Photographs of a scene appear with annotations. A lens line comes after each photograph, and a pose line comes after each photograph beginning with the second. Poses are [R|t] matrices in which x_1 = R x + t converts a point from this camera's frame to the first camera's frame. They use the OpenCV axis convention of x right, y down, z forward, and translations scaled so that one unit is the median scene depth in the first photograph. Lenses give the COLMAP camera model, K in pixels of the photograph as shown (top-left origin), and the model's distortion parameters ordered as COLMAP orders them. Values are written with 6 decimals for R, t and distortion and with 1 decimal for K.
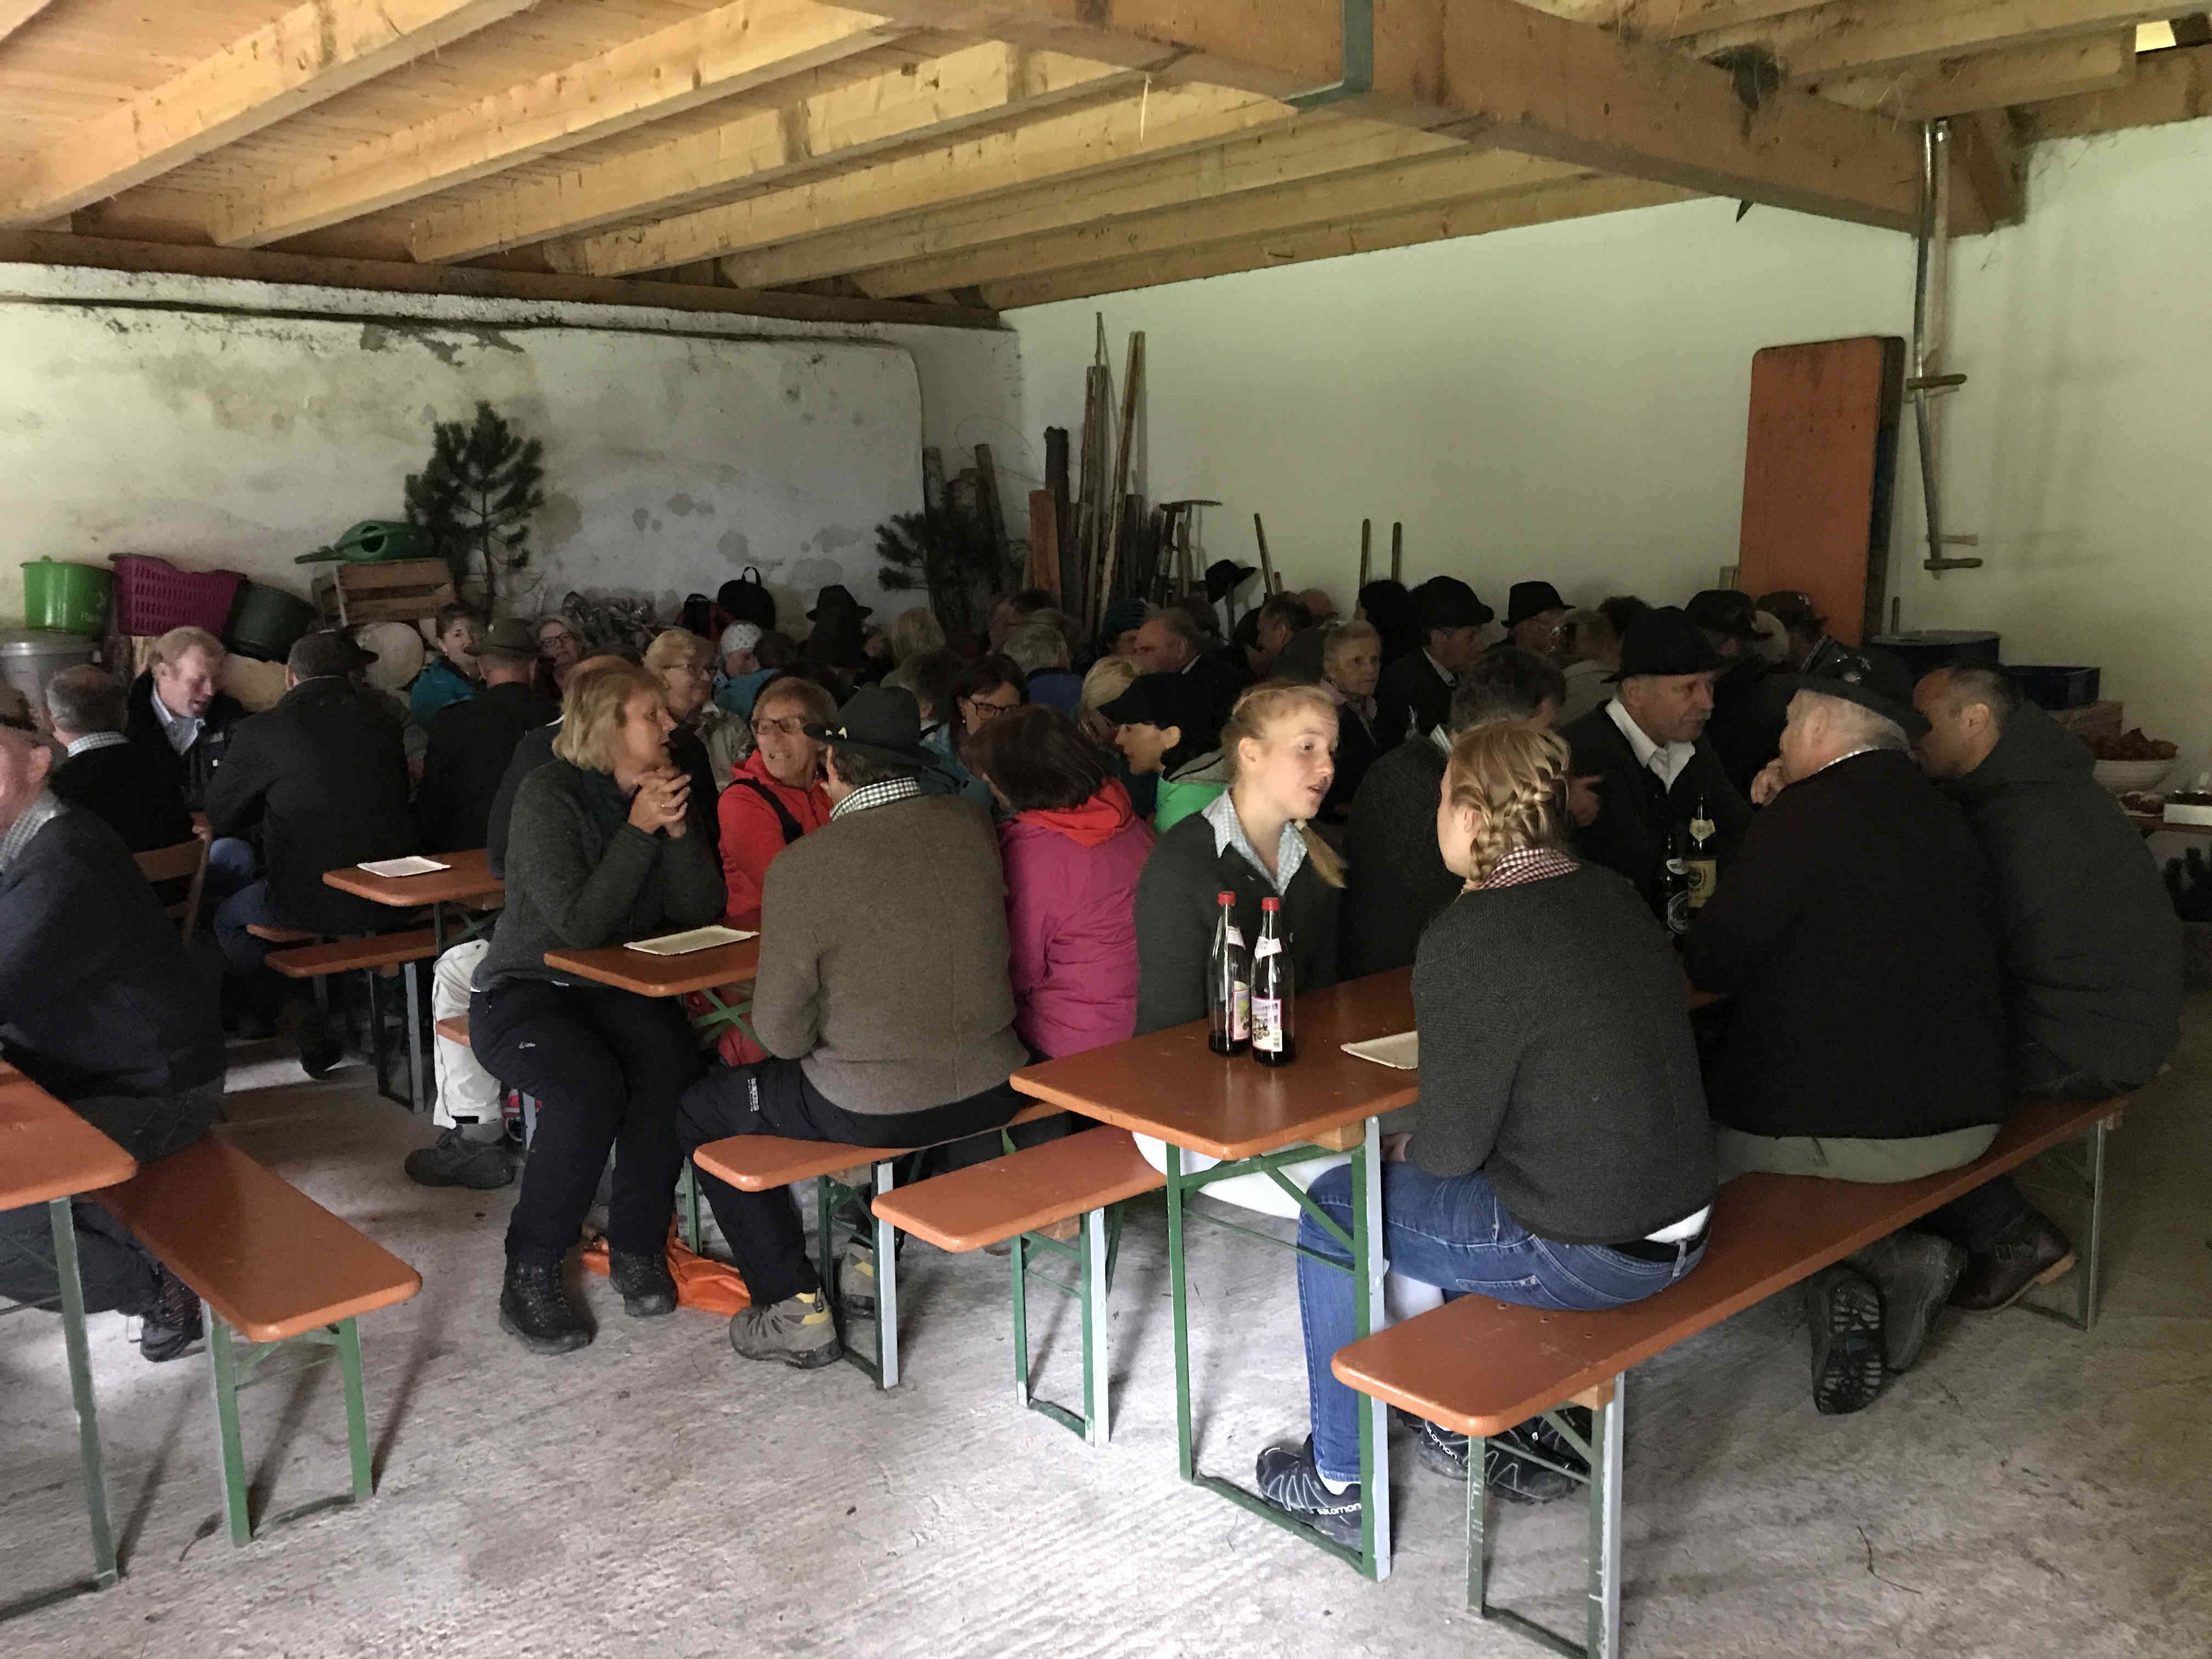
lens RADIAL K [[1813.7, 0, 1100.9], [0, 1813.7, 818.5], [0, 0, 1]] dist [0.028315, -0.002714]
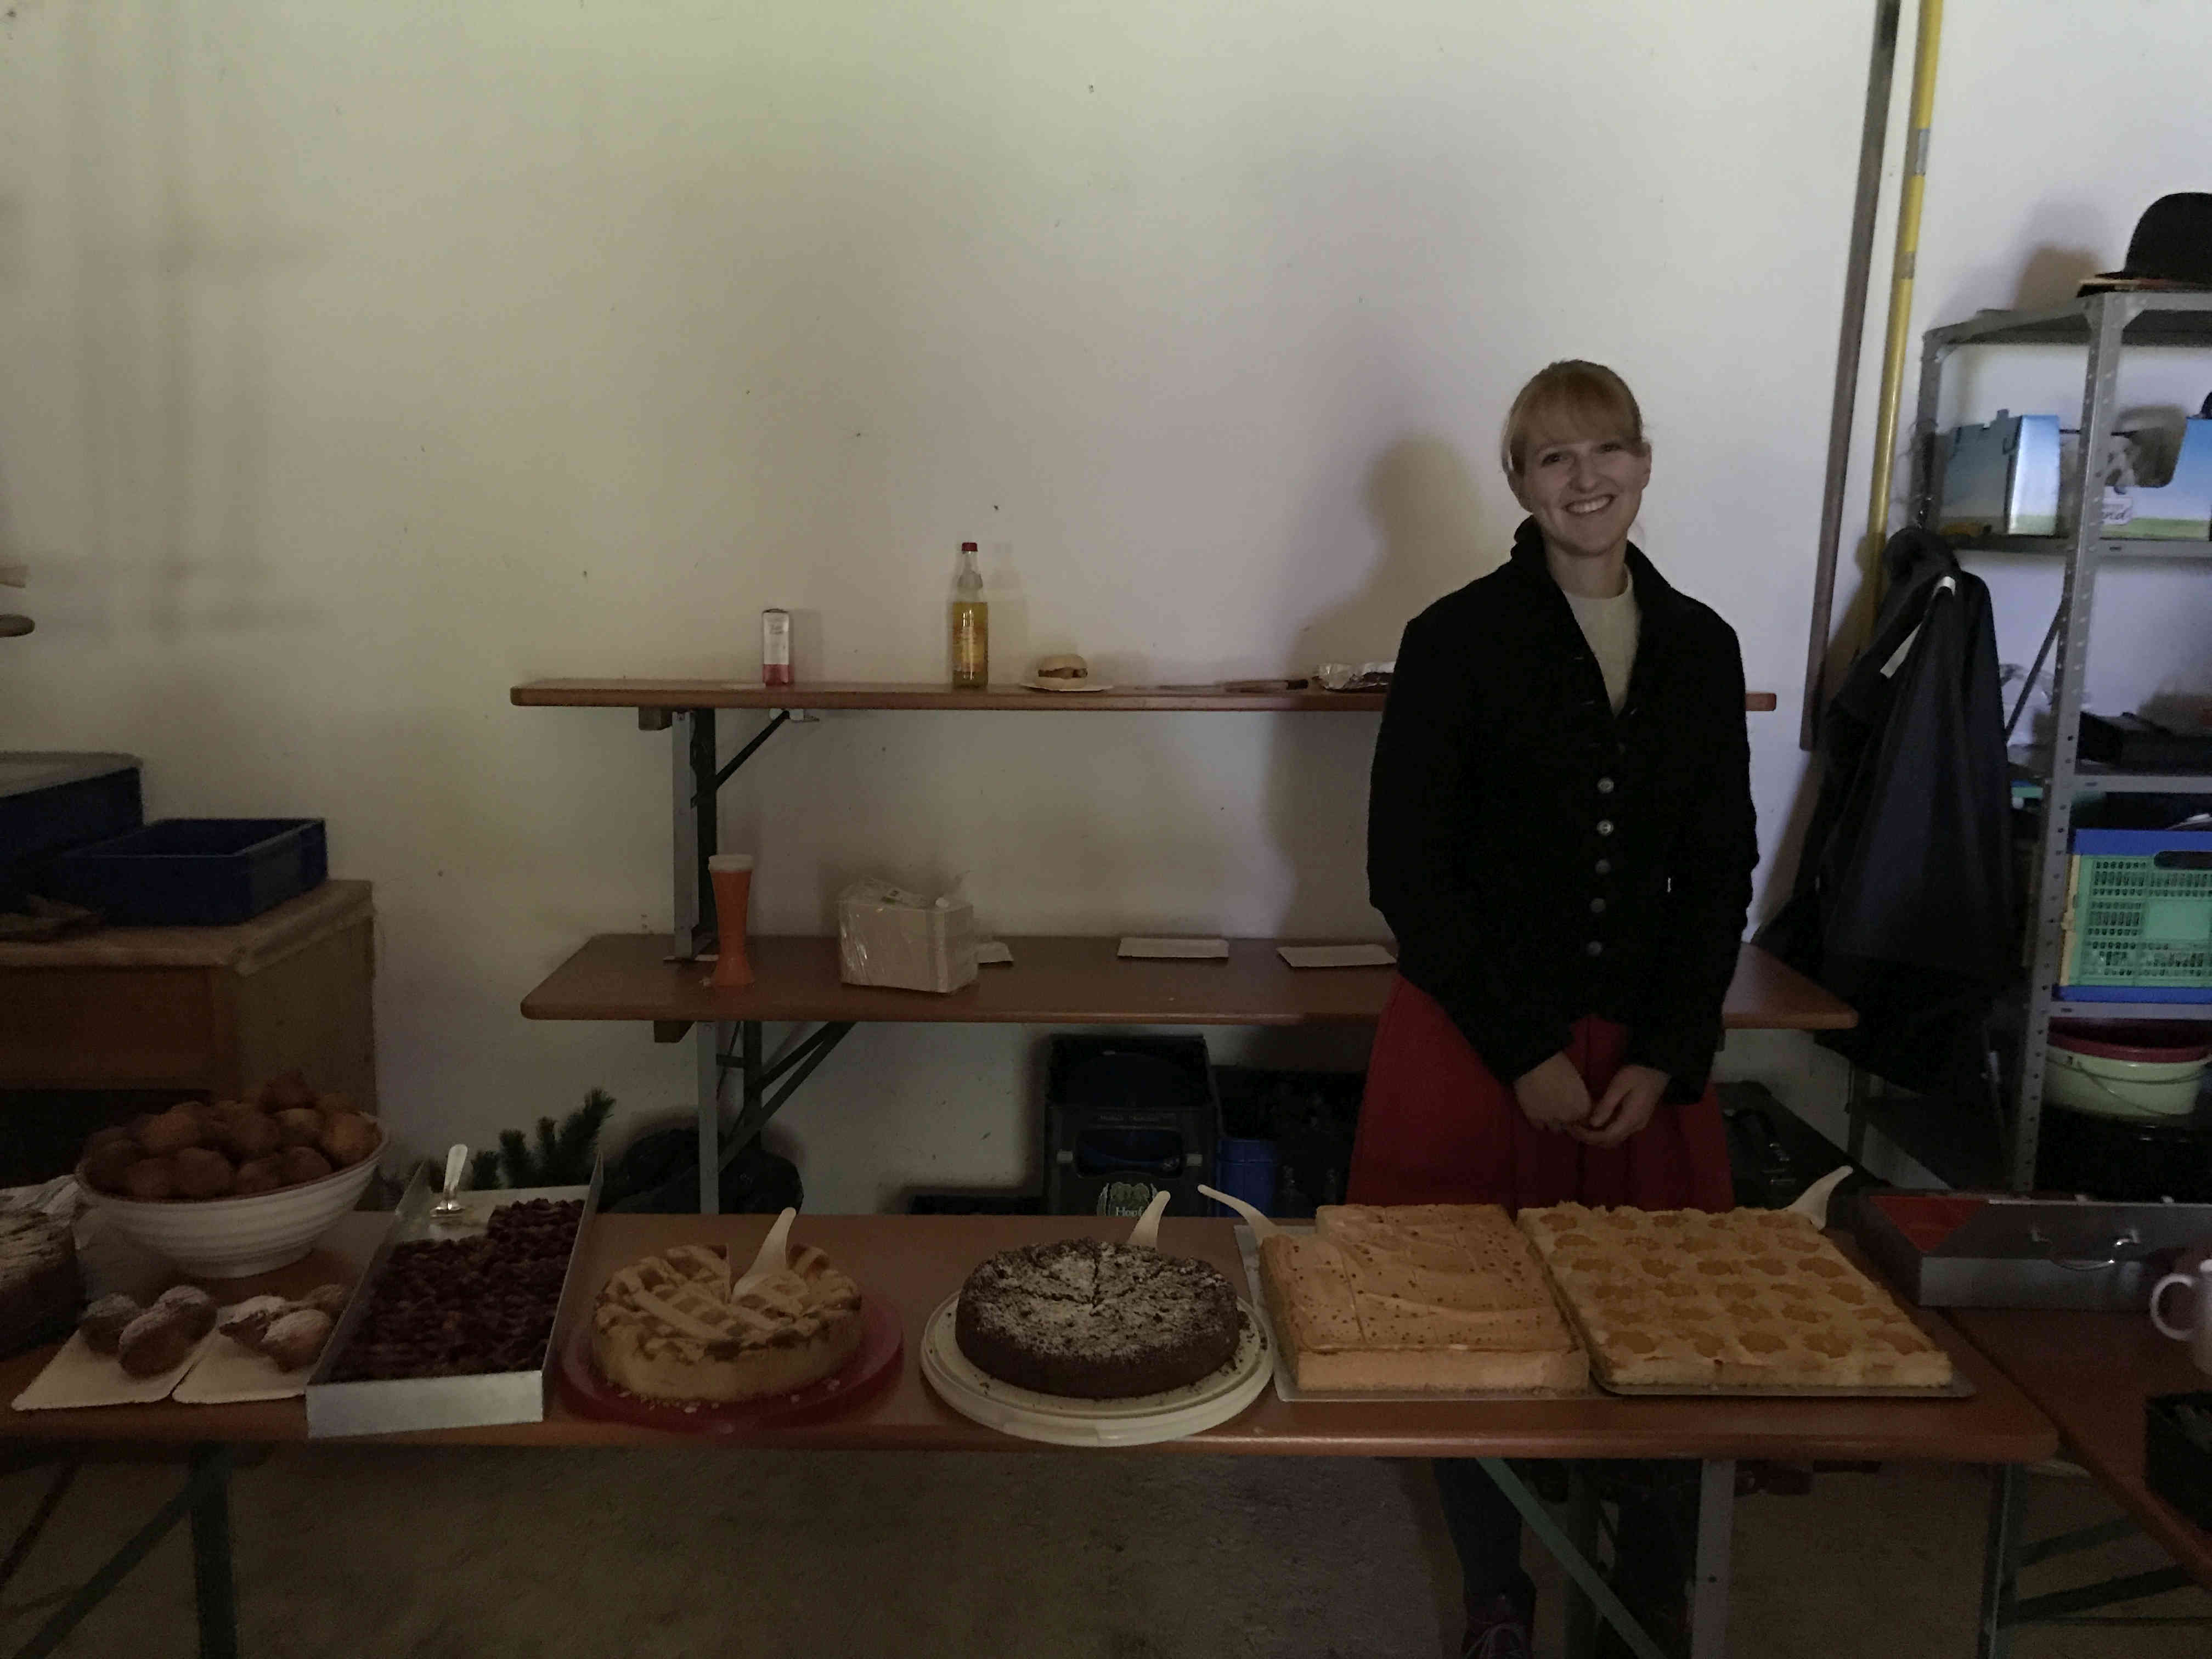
lens RADIAL K [[1813.7, 0, 1101.2], [0, 1813.7, 828.3], [0, 0, 1]] dist [0.028315, -0.002714]
pose [[0.688093, -0.094771, 0.719407, 0.319824], [0.096296, 0.994592, 0.038918, -0.078592], [-0.719204, 0.042497, 0.693498, 0.469718]]
